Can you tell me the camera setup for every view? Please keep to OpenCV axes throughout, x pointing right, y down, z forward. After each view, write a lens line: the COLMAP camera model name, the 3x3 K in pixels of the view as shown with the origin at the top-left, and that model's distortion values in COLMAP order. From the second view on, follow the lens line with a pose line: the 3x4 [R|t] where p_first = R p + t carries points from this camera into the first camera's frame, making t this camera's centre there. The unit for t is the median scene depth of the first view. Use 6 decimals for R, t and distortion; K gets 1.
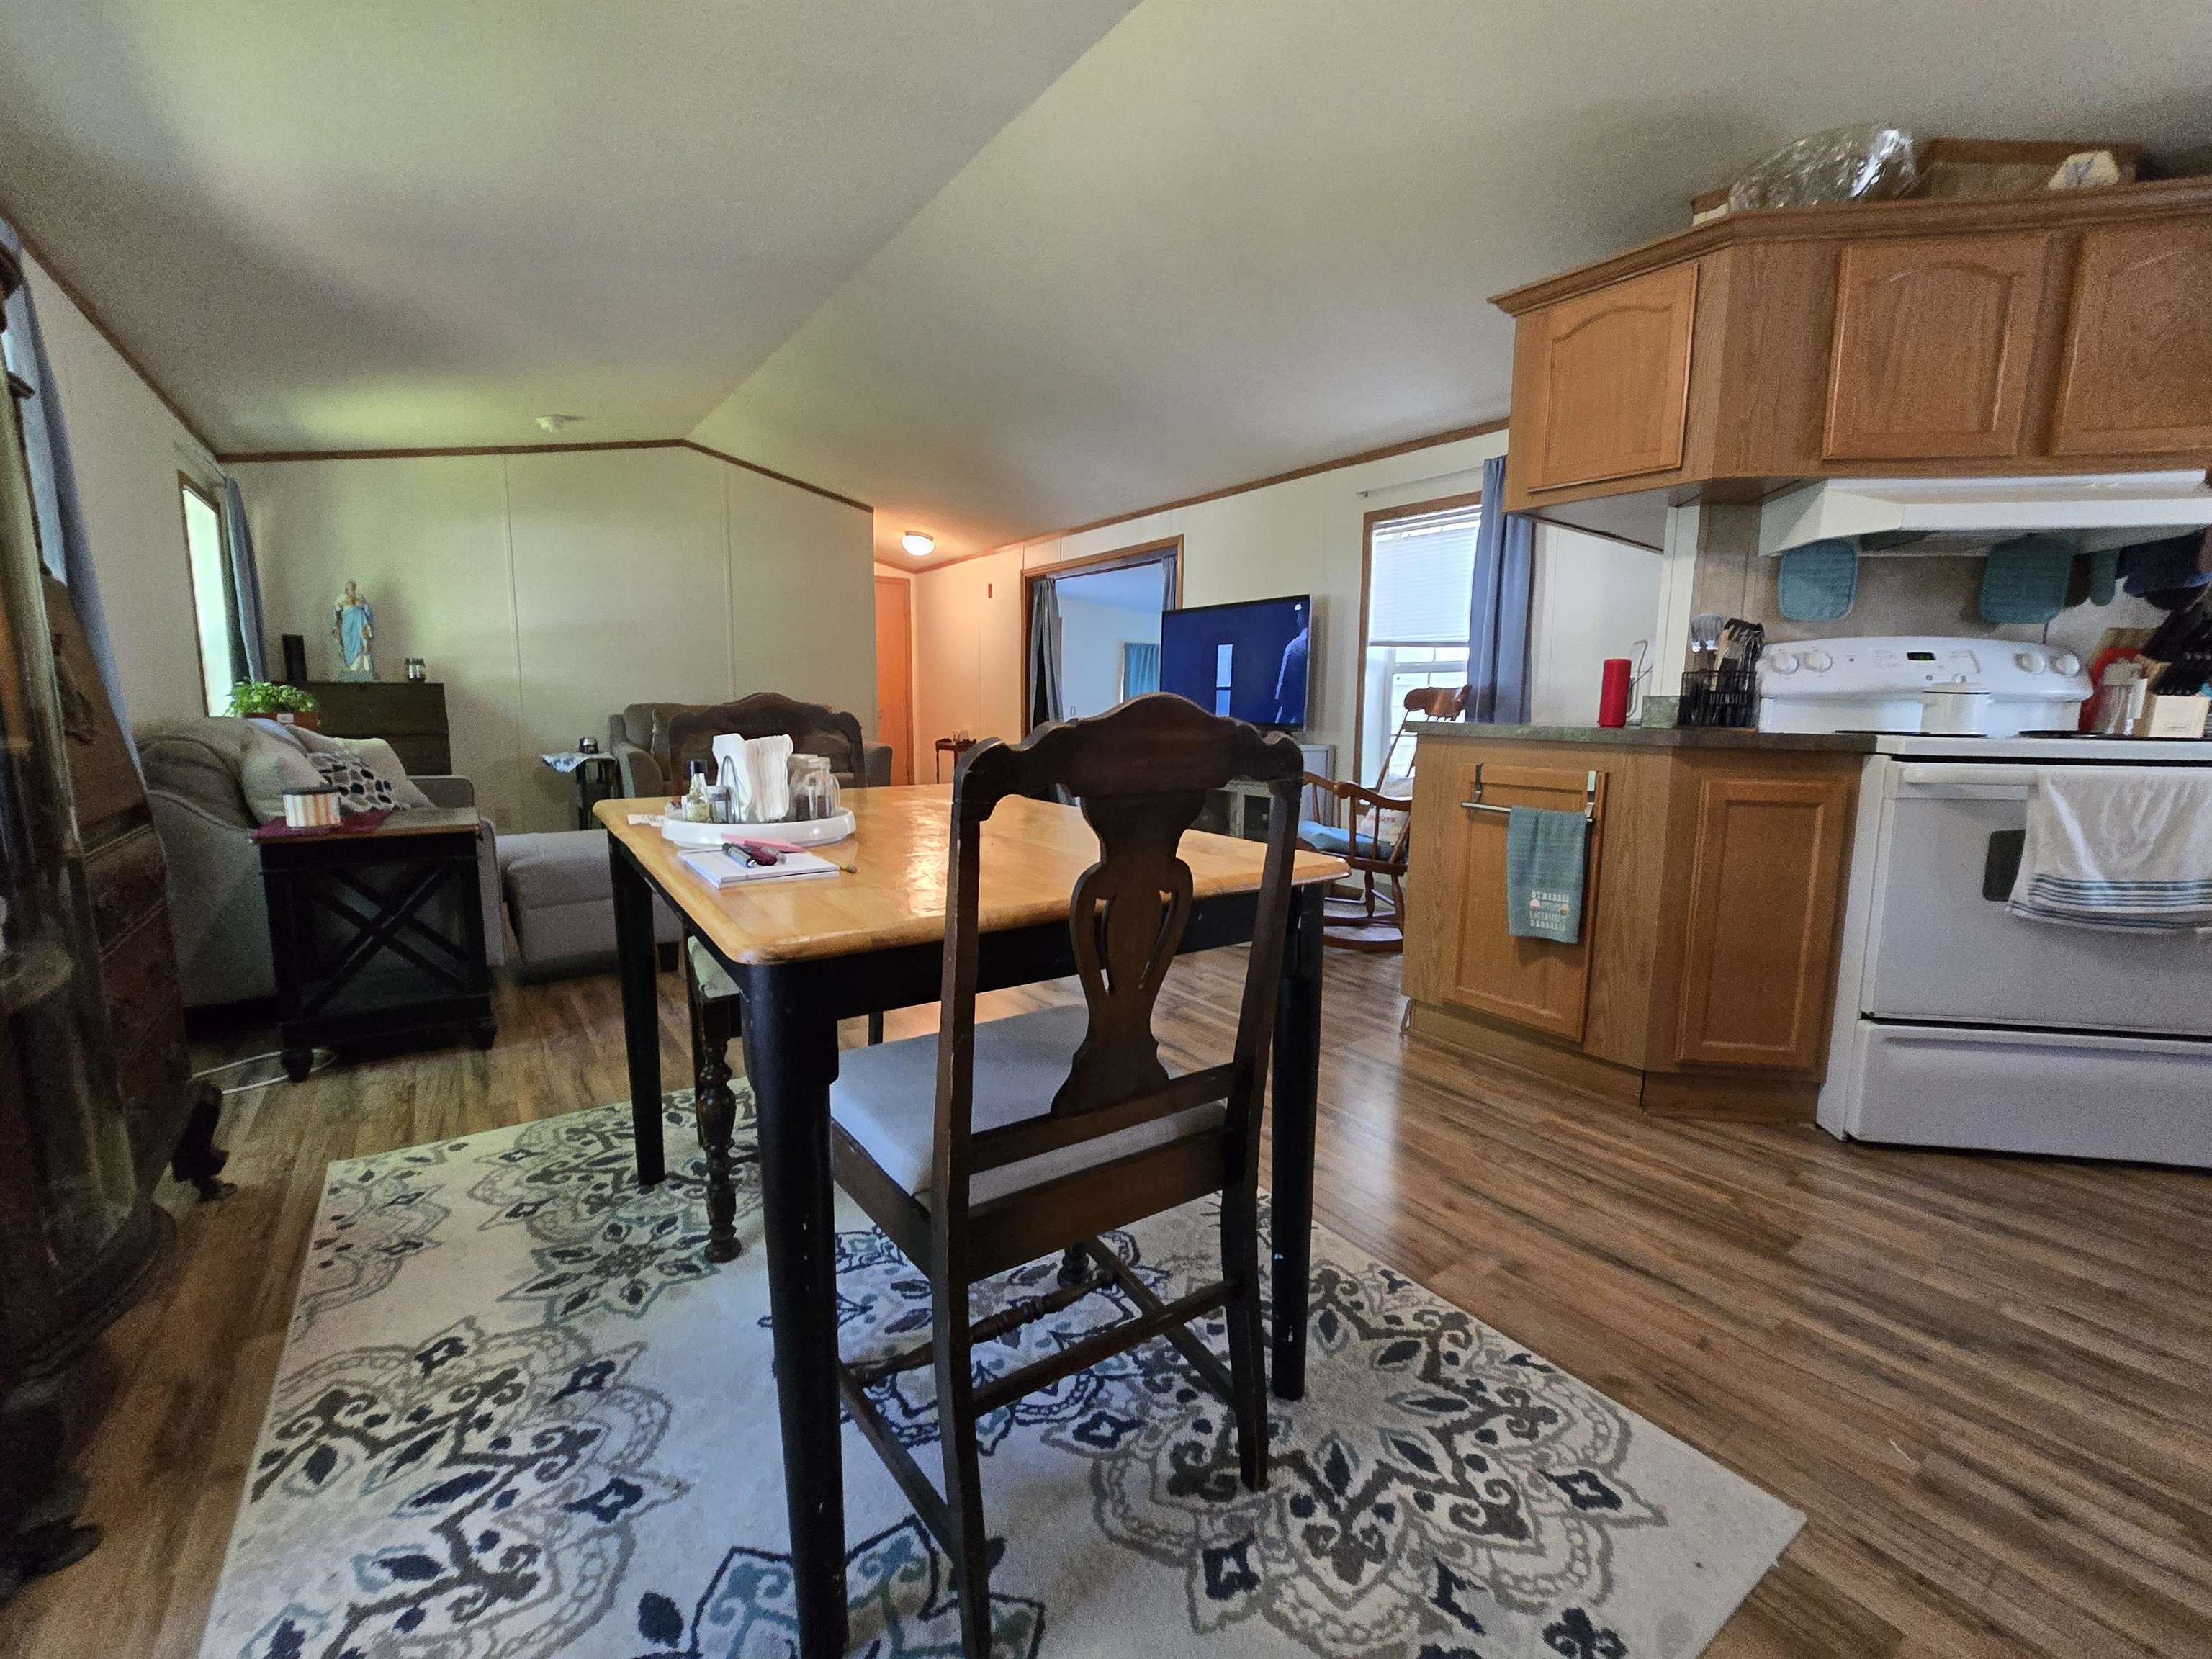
lens RADIAL K [[899.7, 0, 1104.6], [0, 899.7, 826.5], [0, 0, 1]] dist [-0.001556, 0.001474]
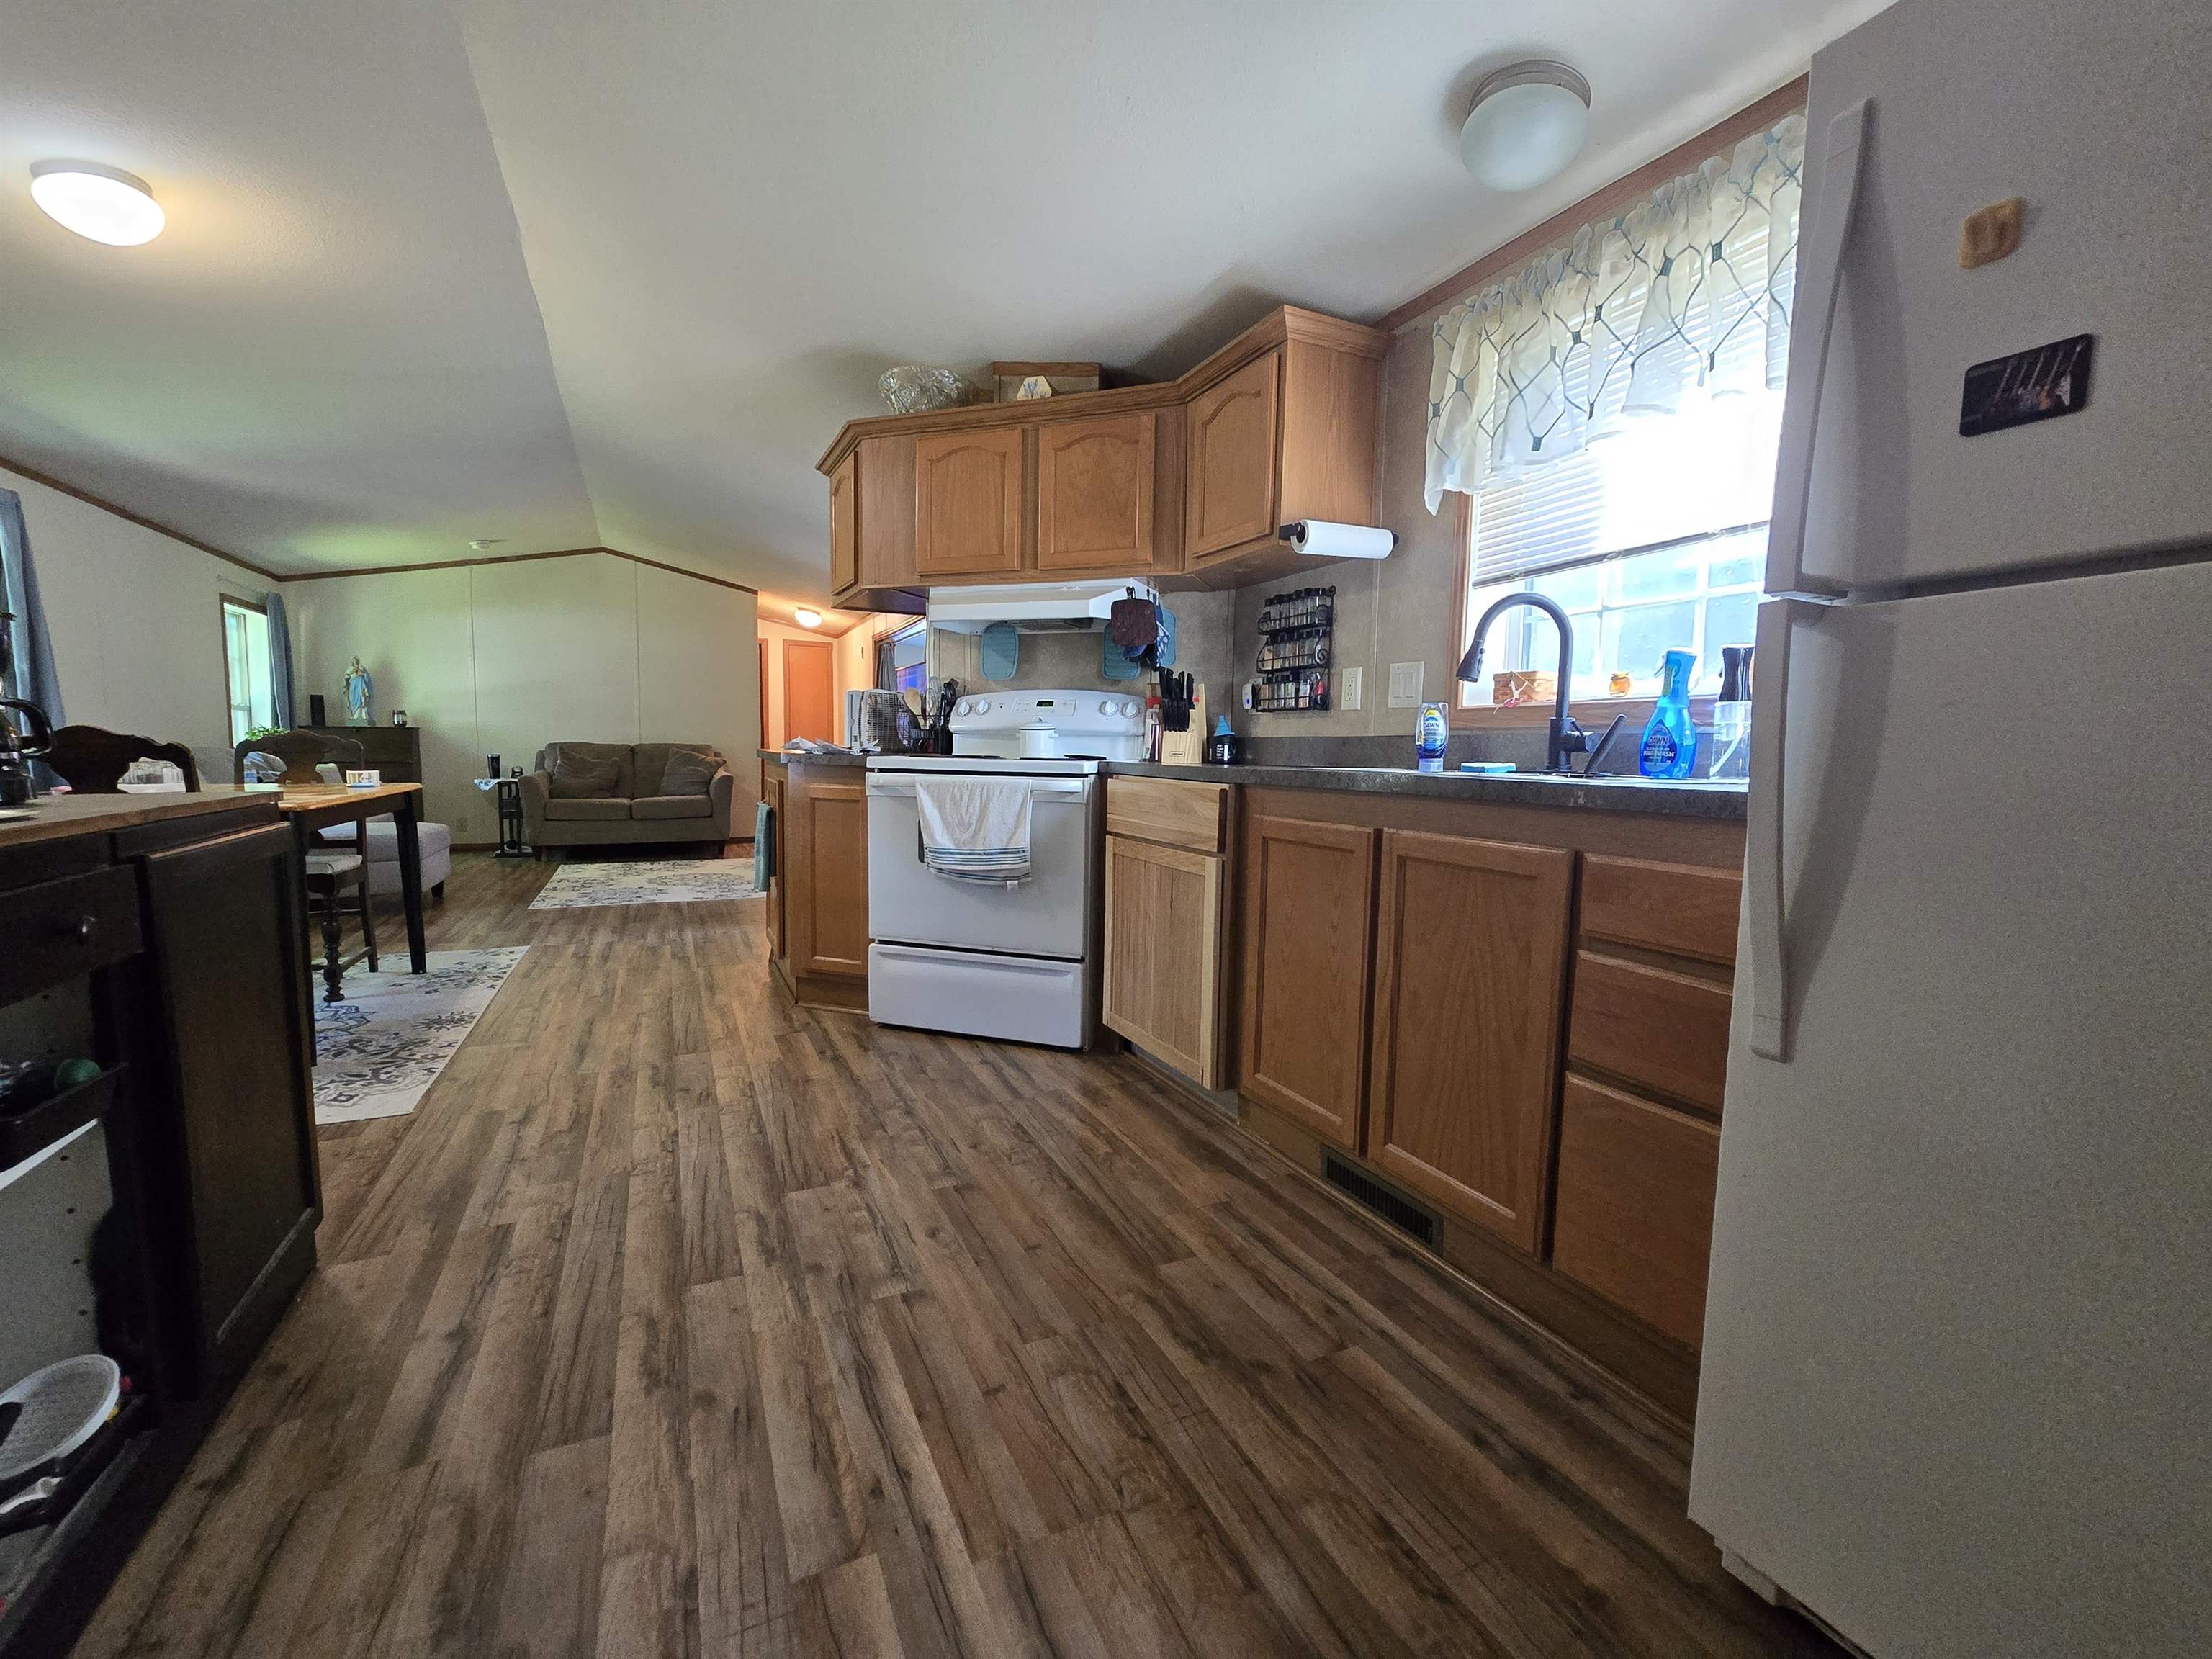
lens RADIAL K [[899.7, 0, 1103.8], [0, 899.7, 831.9], [0, 0, 1]] dist [-0.001556, 0.001474]
pose [[0.980877, 0.021516, -0.193436, 1.460254], [-0.030540, 0.998574, -0.043790, 0.081461], [0.192218, 0.048860, 0.980135, -0.414333]]
